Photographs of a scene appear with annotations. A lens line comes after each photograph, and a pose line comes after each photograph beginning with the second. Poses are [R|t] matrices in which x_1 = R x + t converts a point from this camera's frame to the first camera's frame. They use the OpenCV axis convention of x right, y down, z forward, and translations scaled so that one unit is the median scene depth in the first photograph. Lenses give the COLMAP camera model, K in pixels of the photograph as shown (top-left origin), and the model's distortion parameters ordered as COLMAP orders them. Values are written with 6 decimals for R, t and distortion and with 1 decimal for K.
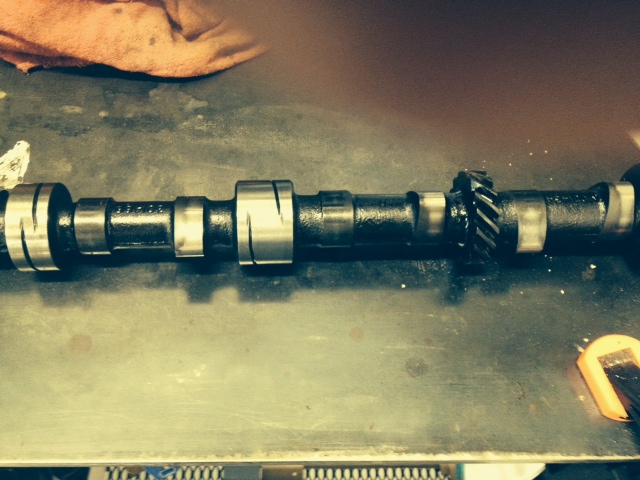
lens RADIAL K [[649.0, 0, 320.0], [0, 649.0, 240.0], [0, 0, 1]] dist [0.152236, -0.249185]
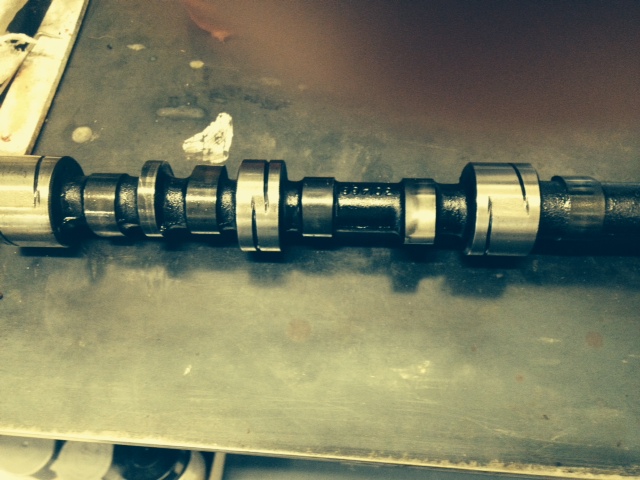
lens RADIAL K [[649.0, 0, 320.0], [0, 649.0, 240.0], [0, 0, 1]] dist [0.152236, -0.249185]
pose [[0.994092, 0.046799, -0.097930, -0.246164], [-0.043064, 0.998275, 0.039908, -0.010847], [0.099629, -0.035455, 0.994393, 0.068801]]
